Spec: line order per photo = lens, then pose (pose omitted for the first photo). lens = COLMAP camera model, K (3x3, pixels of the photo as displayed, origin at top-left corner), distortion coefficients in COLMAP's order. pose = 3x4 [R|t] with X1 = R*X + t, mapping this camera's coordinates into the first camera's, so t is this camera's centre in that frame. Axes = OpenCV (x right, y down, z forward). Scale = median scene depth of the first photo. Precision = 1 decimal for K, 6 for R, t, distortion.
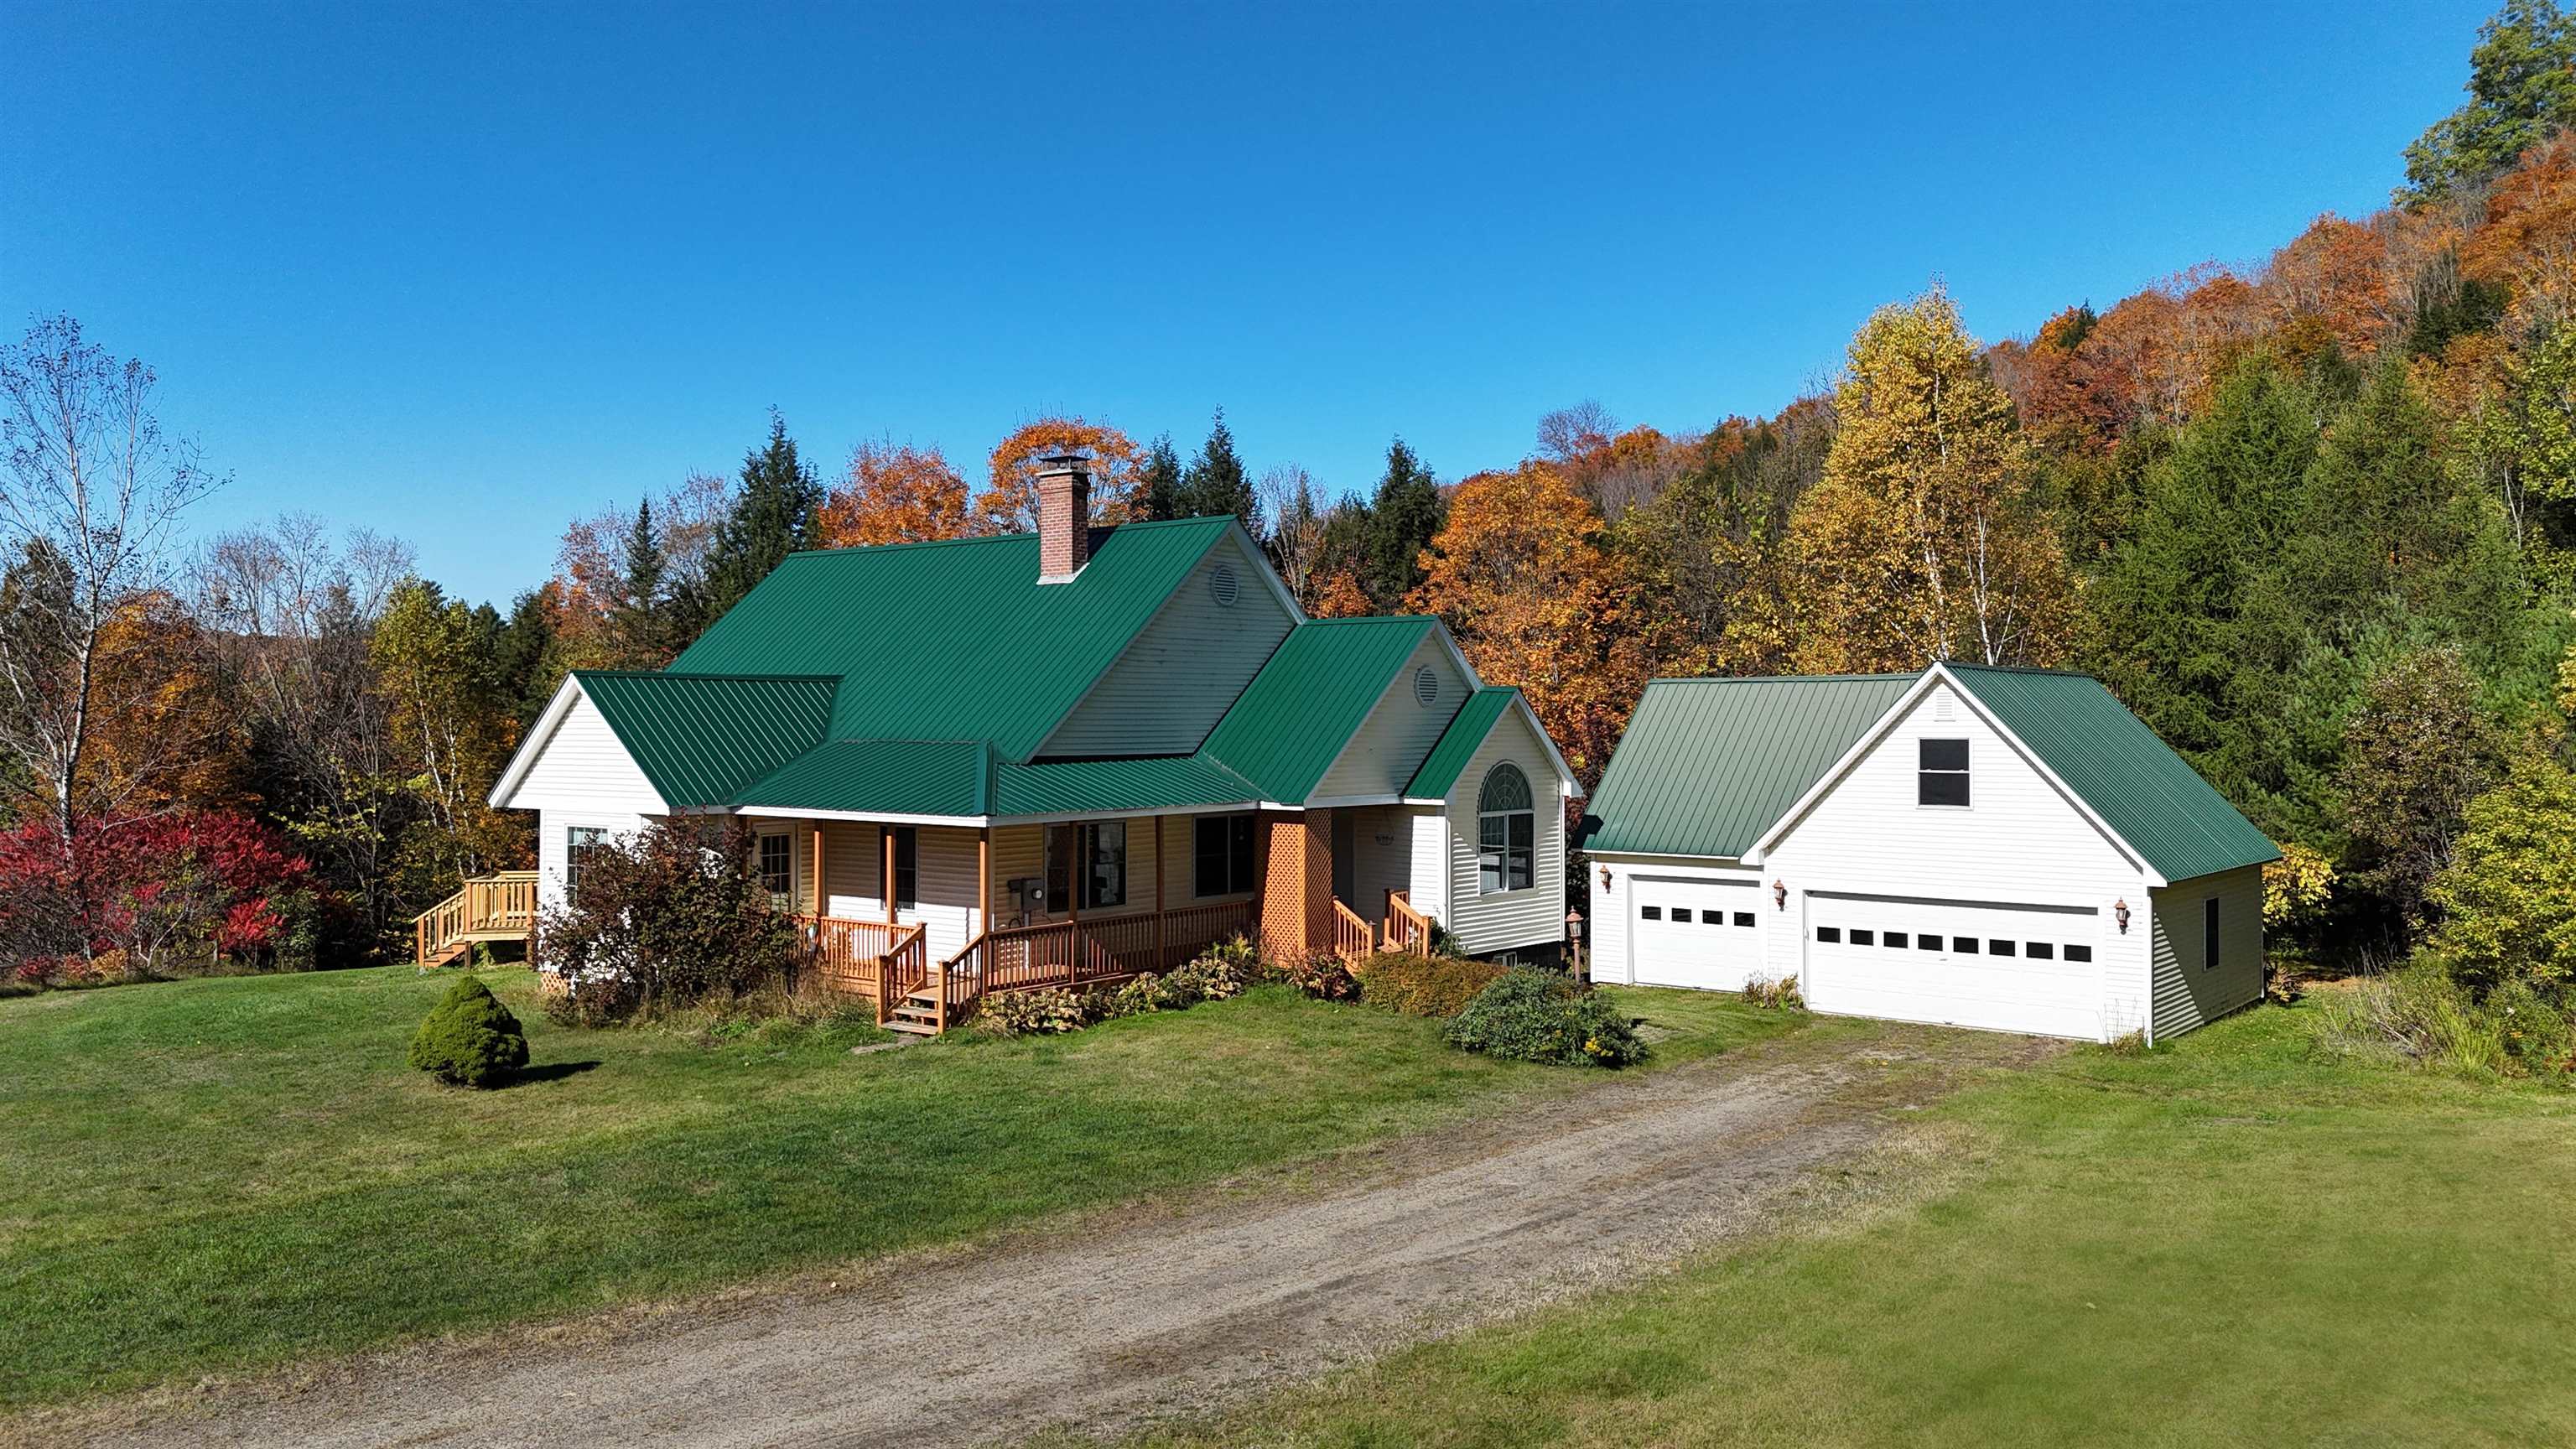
lens RADIAL K [[1888.9, 0, 1288.0], [0, 1888.9, 724.5], [0, 0, 1]] dist [0.087097, -0.083563]
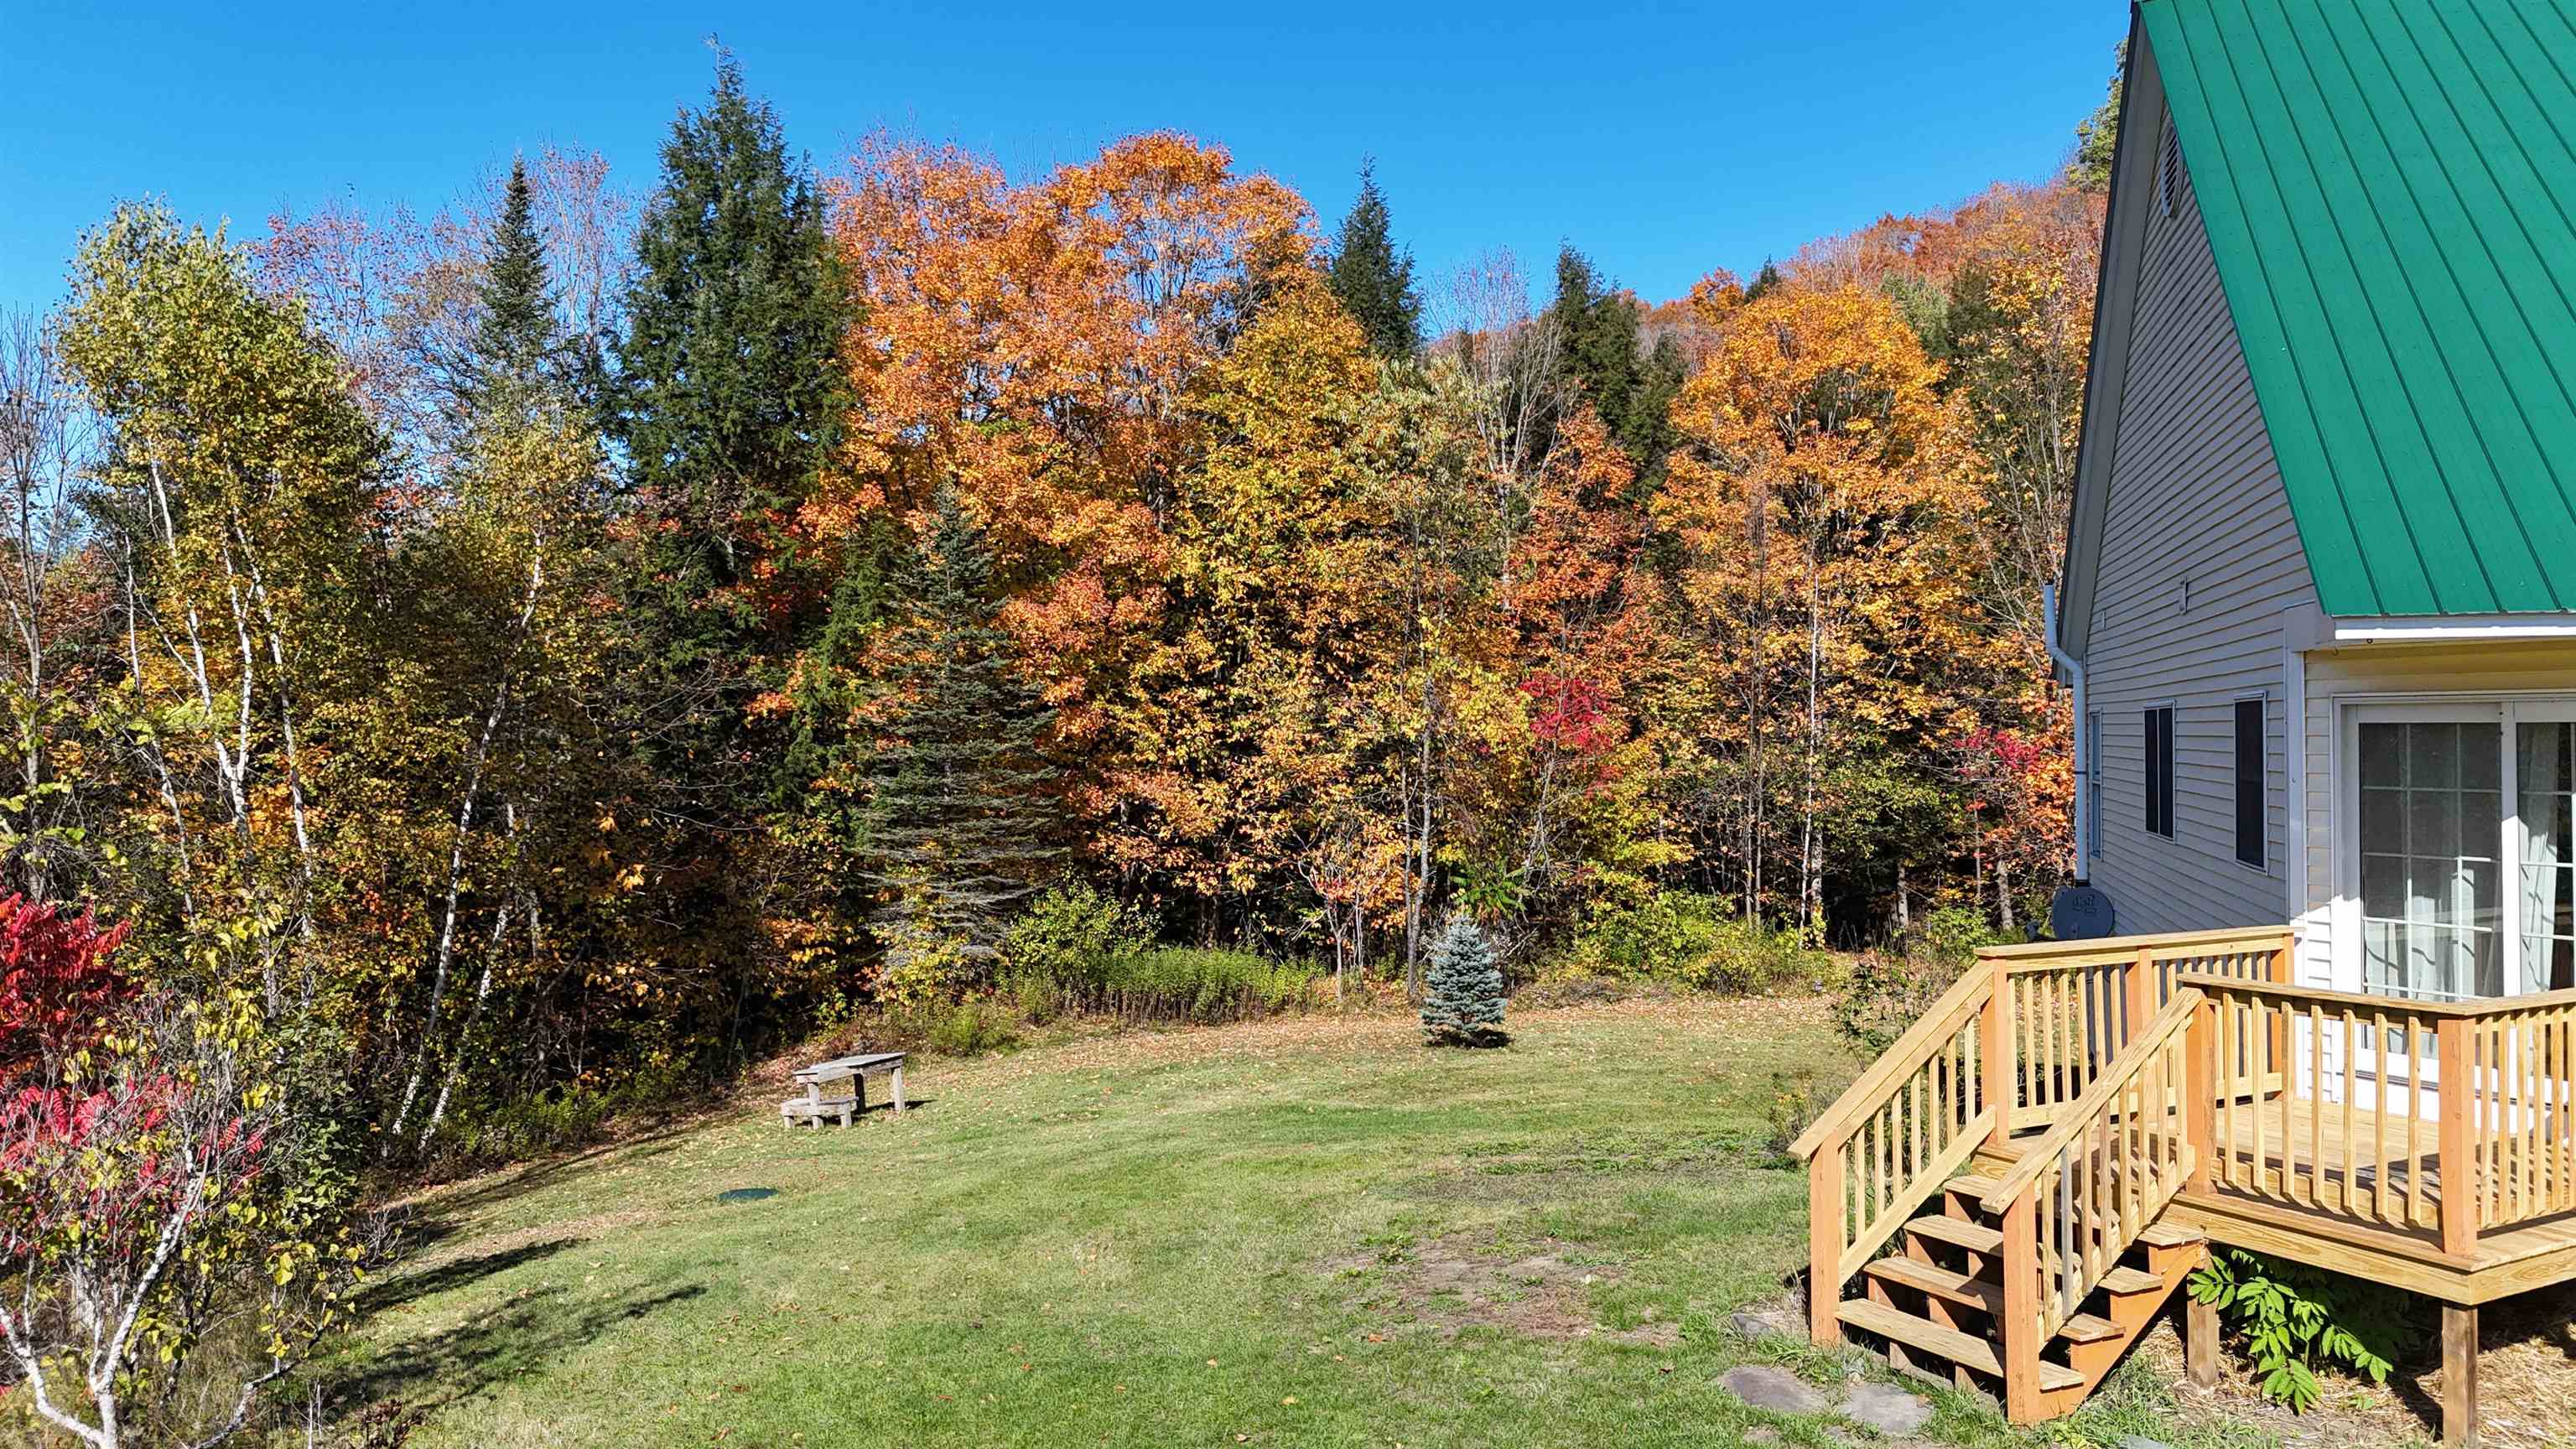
lens RADIAL K [[1888.9, 0, 1288.0], [0, 1888.9, 724.5], [0, 0, 1]] dist [0.087097, -0.083563]
pose [[0.931340, 0.002881, 0.364139, -0.689208], [-0.001852, 0.999993, -0.003175, 0.058456], [-0.364146, 0.002283, 0.931339, 0.962799]]
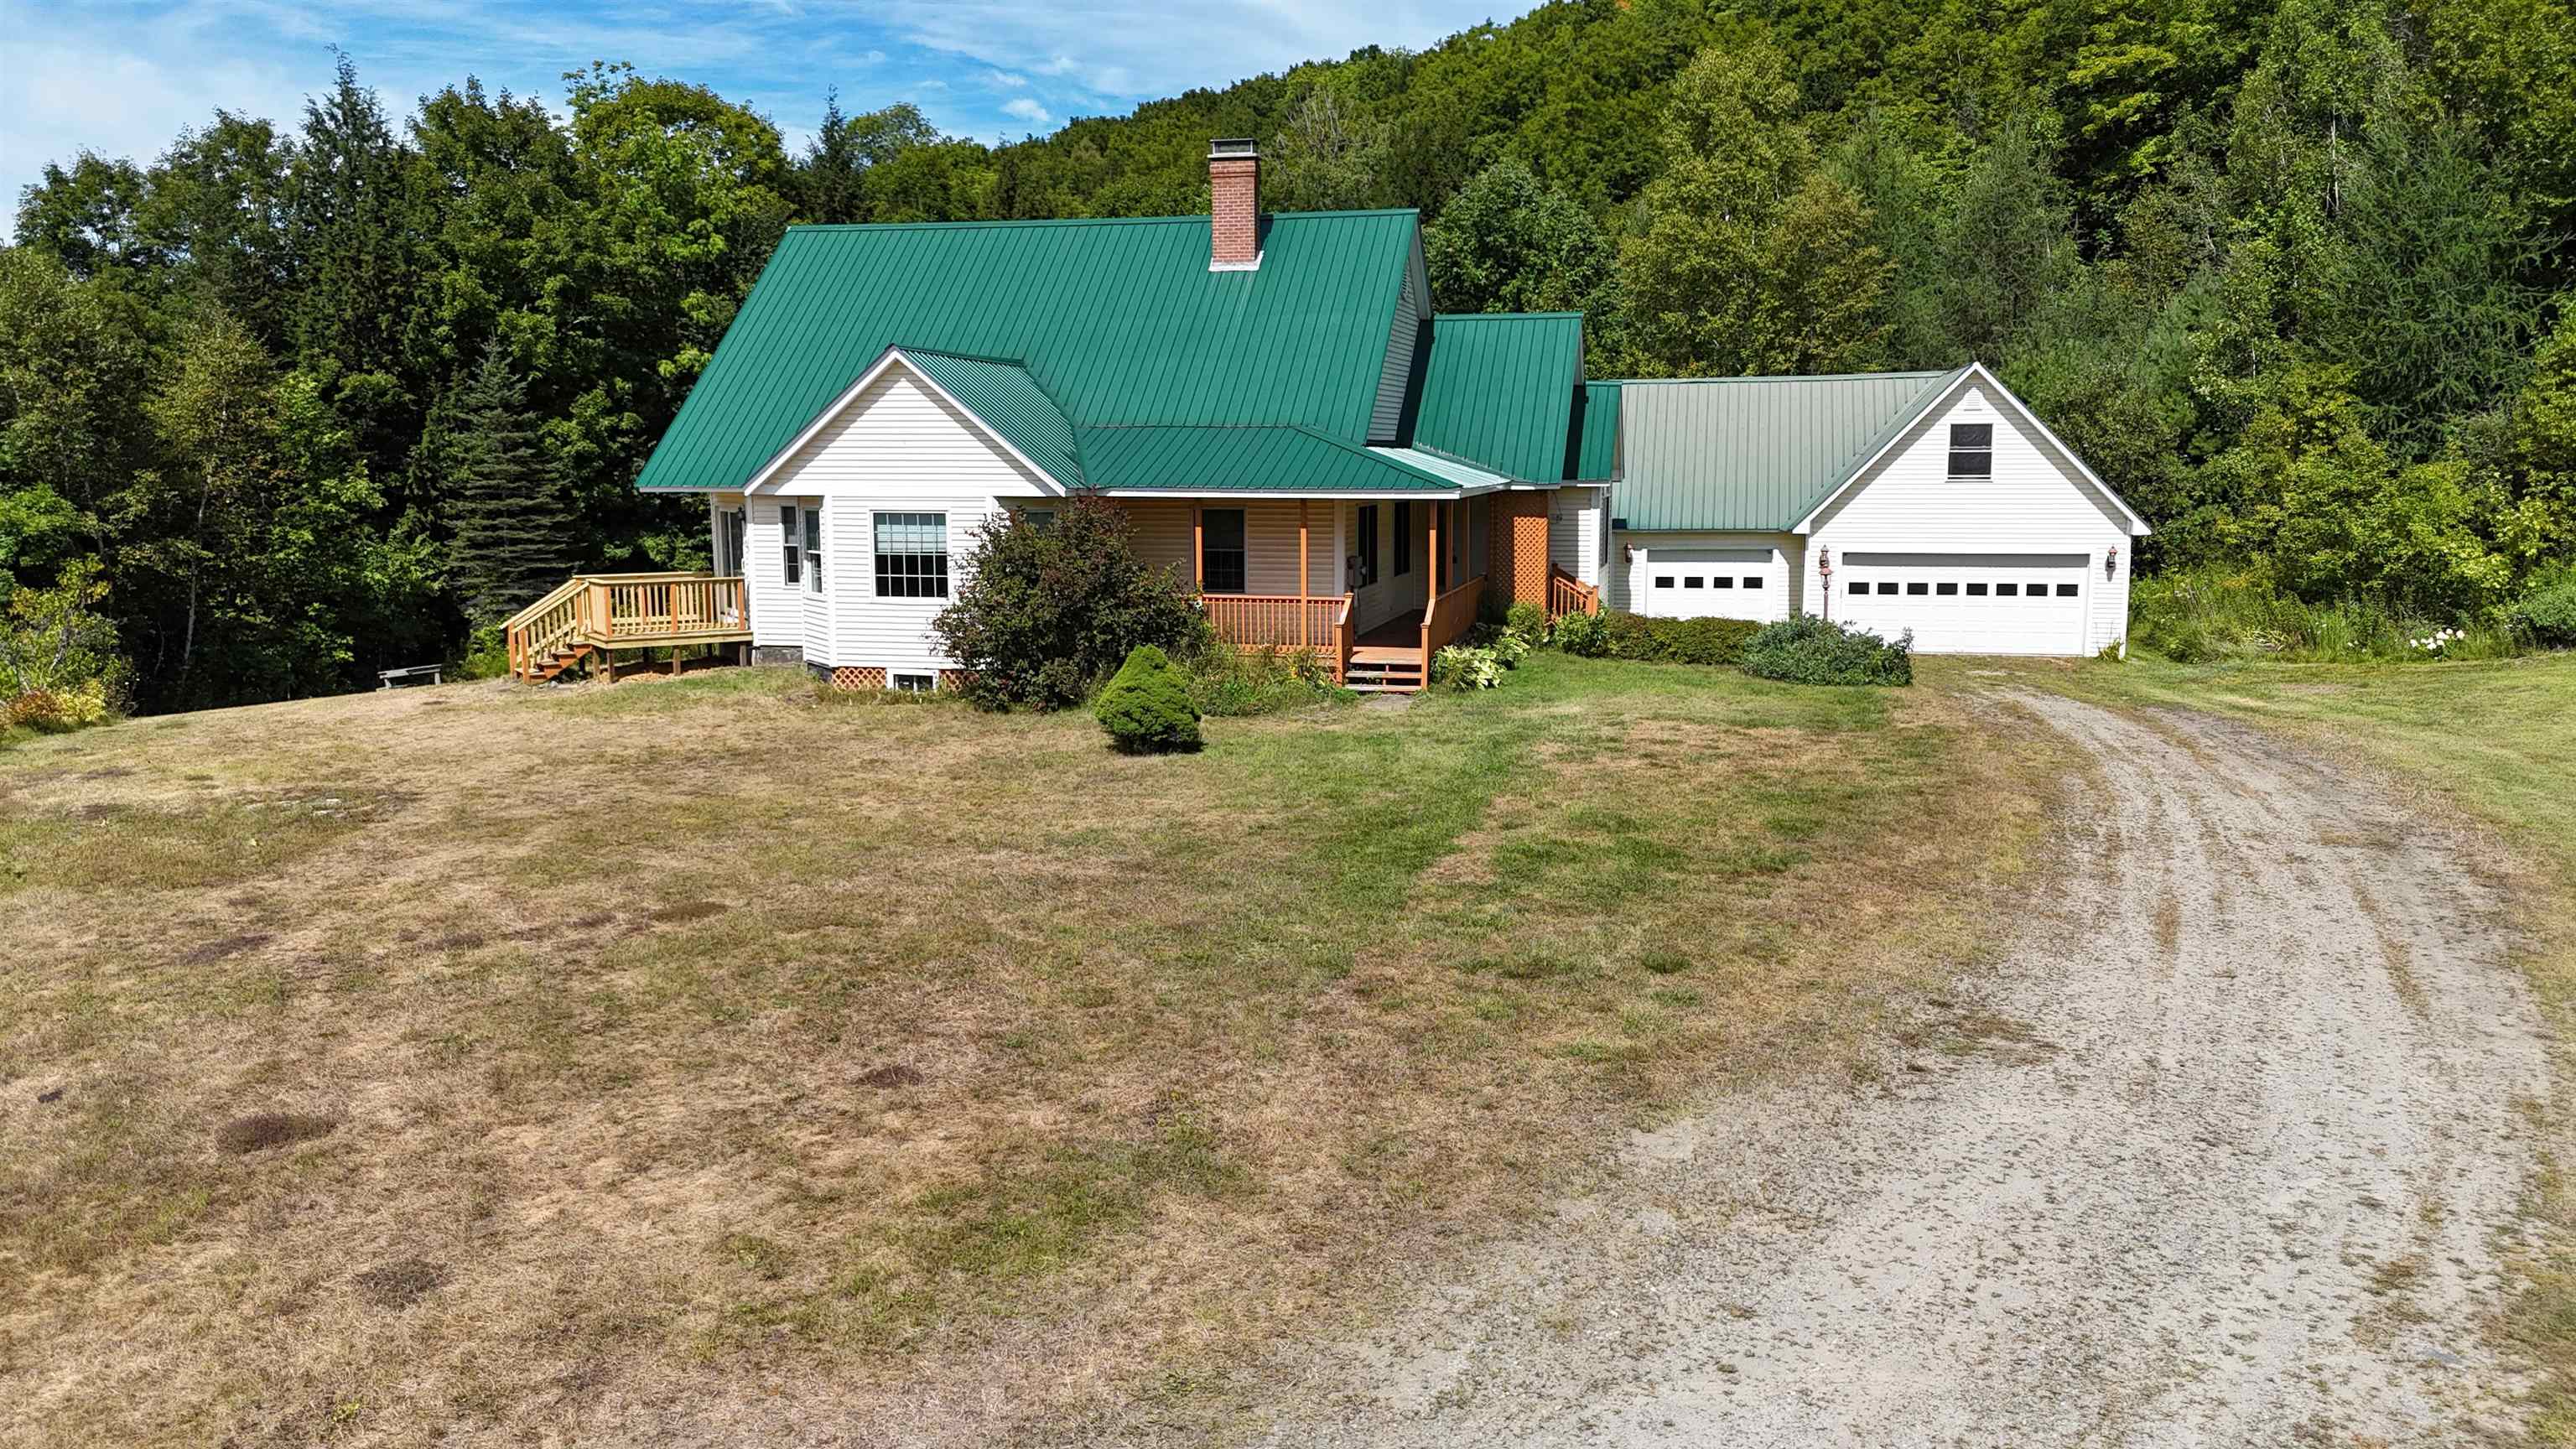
lens RADIAL K [[1888.9, 0, 1288.0], [0, 1888.9, 724.5], [0, 0, 1]] dist [0.087097, -0.083563]
pose [[0.903371, -0.063840, 0.424082, -0.589680], [0.004076, 0.990092, 0.140364, 0.025097], [-0.428841, -0.125073, 0.894680, 0.058145]]
